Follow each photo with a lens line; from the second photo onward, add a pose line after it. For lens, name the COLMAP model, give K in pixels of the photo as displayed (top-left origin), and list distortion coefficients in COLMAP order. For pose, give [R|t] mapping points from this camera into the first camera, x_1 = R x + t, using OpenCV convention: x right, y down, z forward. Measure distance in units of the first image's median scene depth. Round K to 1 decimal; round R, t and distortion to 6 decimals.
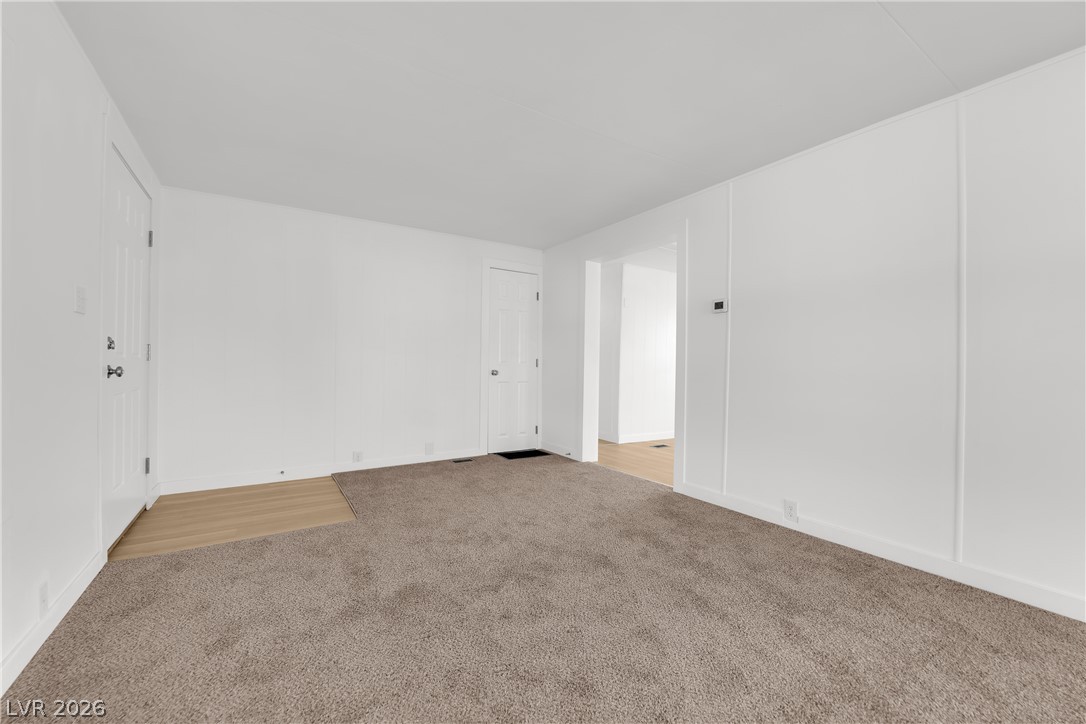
lens RADIAL K [[438.4, 0, 536.5], [0, 438.4, 366.3], [0, 0, 1]] dist [-0.010420, -0.002593]
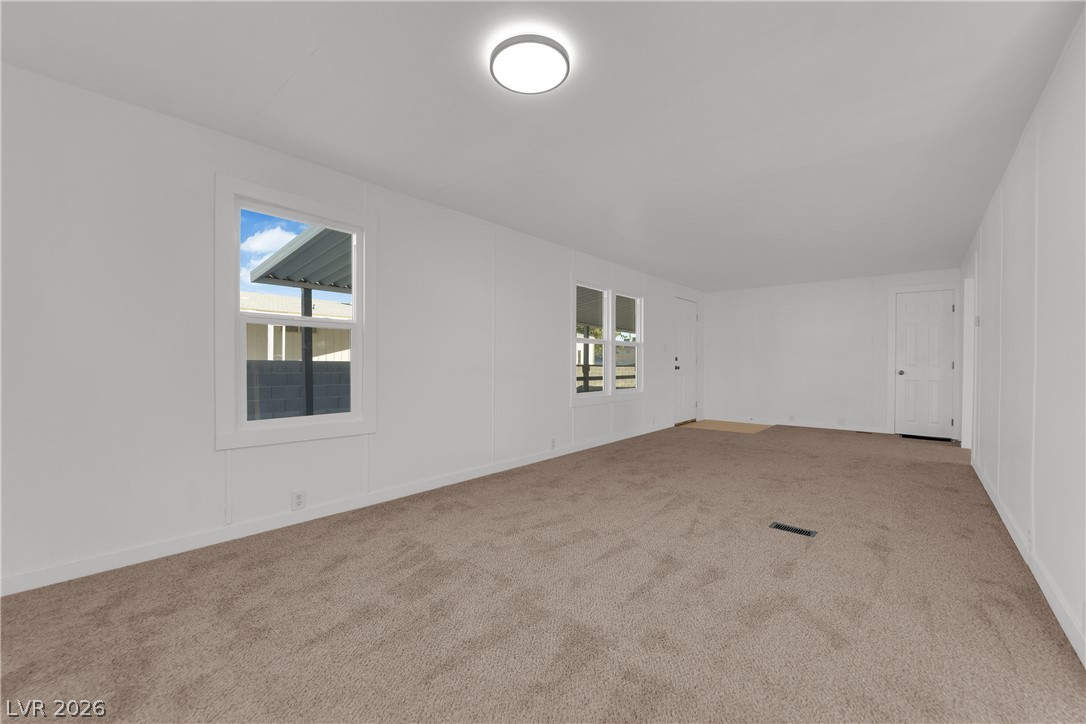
lens RADIAL K [[438.4, 0, 540.2], [0, 438.4, 362.7], [0, 0, 1]] dist [-0.010420, -0.002593]
pose [[0.294674, -0.010199, -0.955543, 0.896066], [-0.010049, 0.999855, -0.013771, 0.014524], [0.955545, 0.013660, 0.294529, -0.452891]]
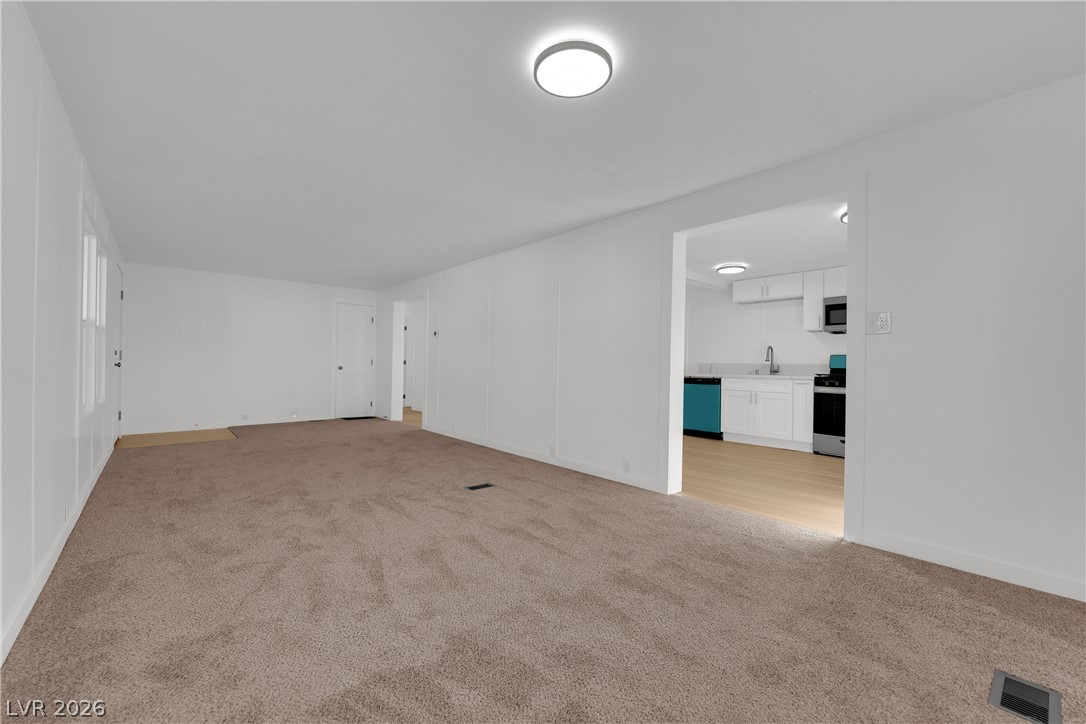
lens RADIAL K [[438.4, 0, 536.8], [0, 438.4, 357.1], [0, 0, 1]] dist [-0.010420, -0.002593]
pose [[0.988097, 0.001527, 0.153827, 0.399539], [0.001901, 0.999753, -0.022135, 0.013016], [-0.153823, 0.022164, 0.987850, -0.755968]]
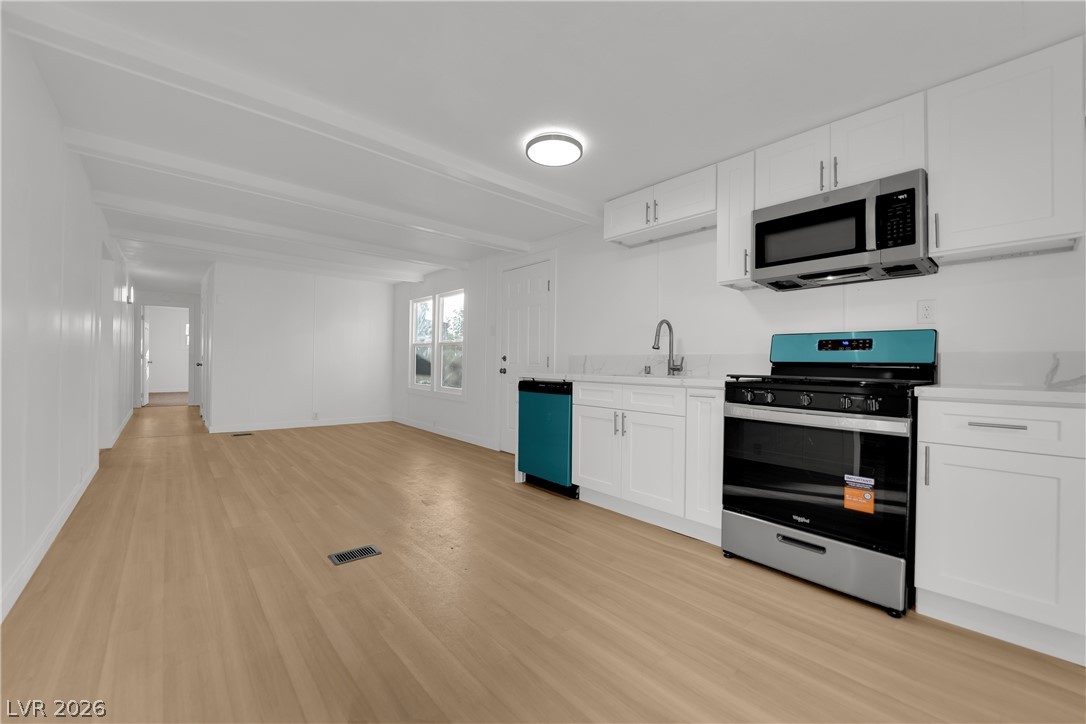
lens RADIAL K [[438.4, 0, 537.4], [0, 438.4, 354.6], [0, 0, 1]] dist [-0.010420, -0.002593]
pose [[0.989599, -0.000866, 0.143853, 1.029091], [0.004368, 0.999702, -0.024027, 0.021809], [-0.143789, 0.024406, 0.989307, -0.186112]]
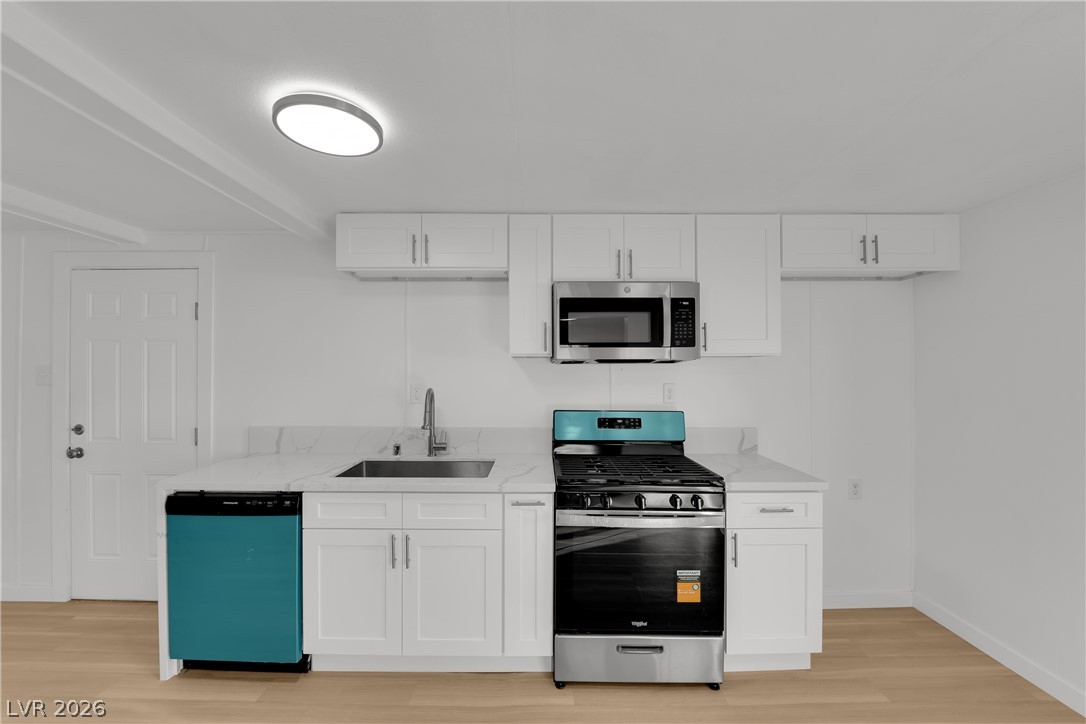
lens RADIAL K [[438.4, 0, 535.5], [0, 438.4, 358.8], [0, 0, 1]] dist [-0.010420, -0.002593]
pose [[0.531885, -0.007013, 0.846787, 0.935460], [0.013362, 0.999911, -0.000112, -0.087215], [-0.846711, 0.011374, 0.531932, 0.075989]]
